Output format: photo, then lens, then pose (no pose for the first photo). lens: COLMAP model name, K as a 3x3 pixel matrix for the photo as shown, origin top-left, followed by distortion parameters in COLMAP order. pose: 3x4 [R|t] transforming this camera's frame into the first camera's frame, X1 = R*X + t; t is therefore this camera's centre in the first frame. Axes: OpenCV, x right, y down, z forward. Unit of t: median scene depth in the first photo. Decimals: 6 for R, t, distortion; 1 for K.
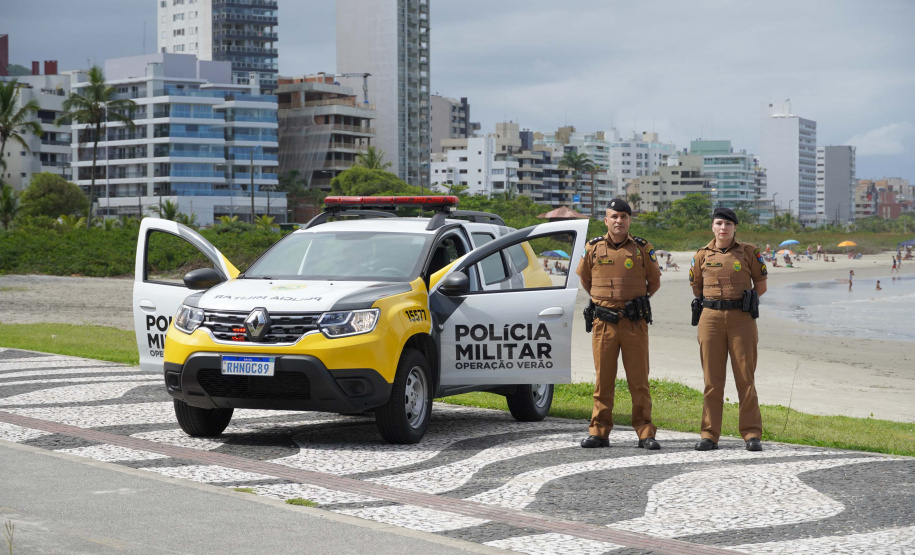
lens RADIAL K [[2322.2, 0, 457.5], [0, 2322.2, 277.5], [0, 0, 1]] dist [0.093650, 0.320394]
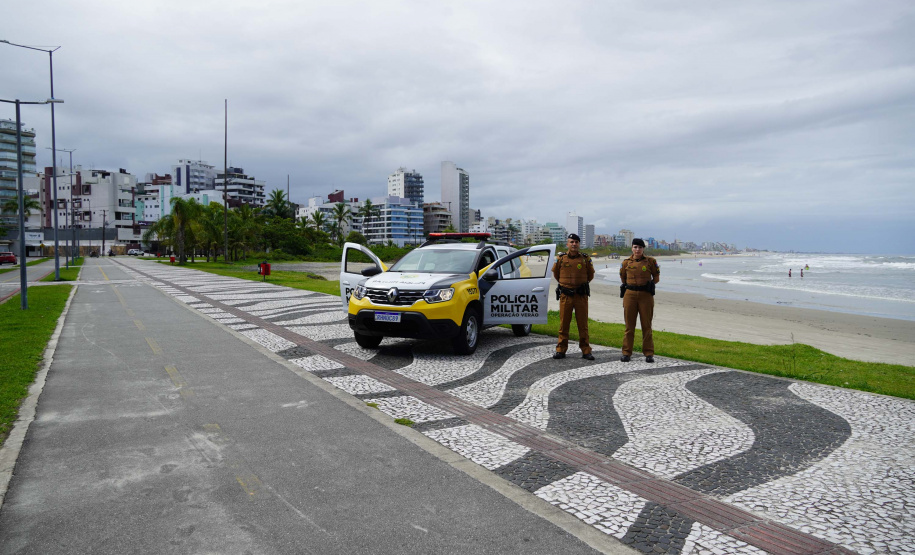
lens RADIAL K [[683.6, 0, 457.5], [0, 683.6, 277.5], [0, 0, 1]] dist [-0.049895, 0.063480]
pose [[0.999601, 0.006268, -0.027553, -0.013932], [-0.005676, 0.999753, 0.021485, -0.007964], [0.027681, -0.021320, 0.999389, 0.397230]]
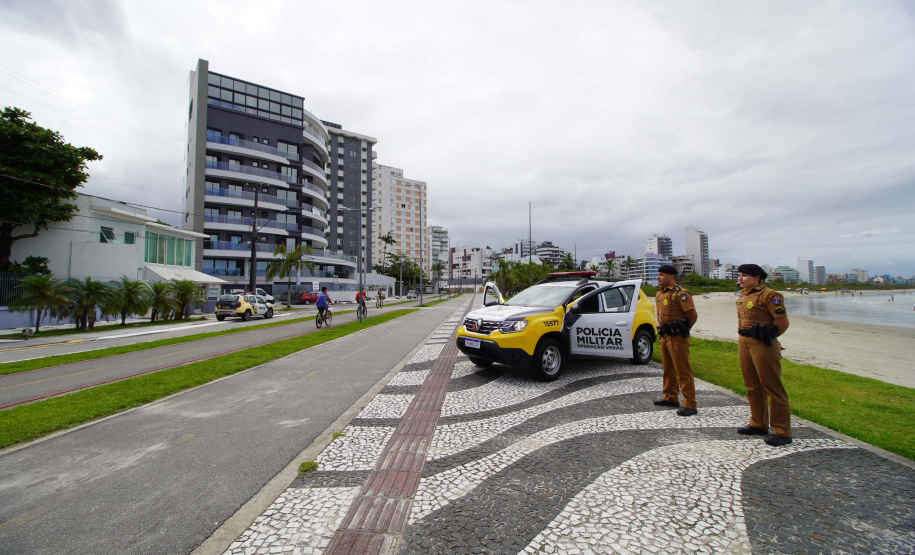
lens RADIAL K [[402.7, 0, 454.6], [0, 402.7, 268.3], [0, 0, 1]] dist [-0.001407, -0.011377]
pose [[0.835999, -0.033690, -0.547695, 0.115484], [-0.003945, 0.997719, -0.067394, -0.009782], [0.548716, 0.058502, 0.833959, 0.607960]]
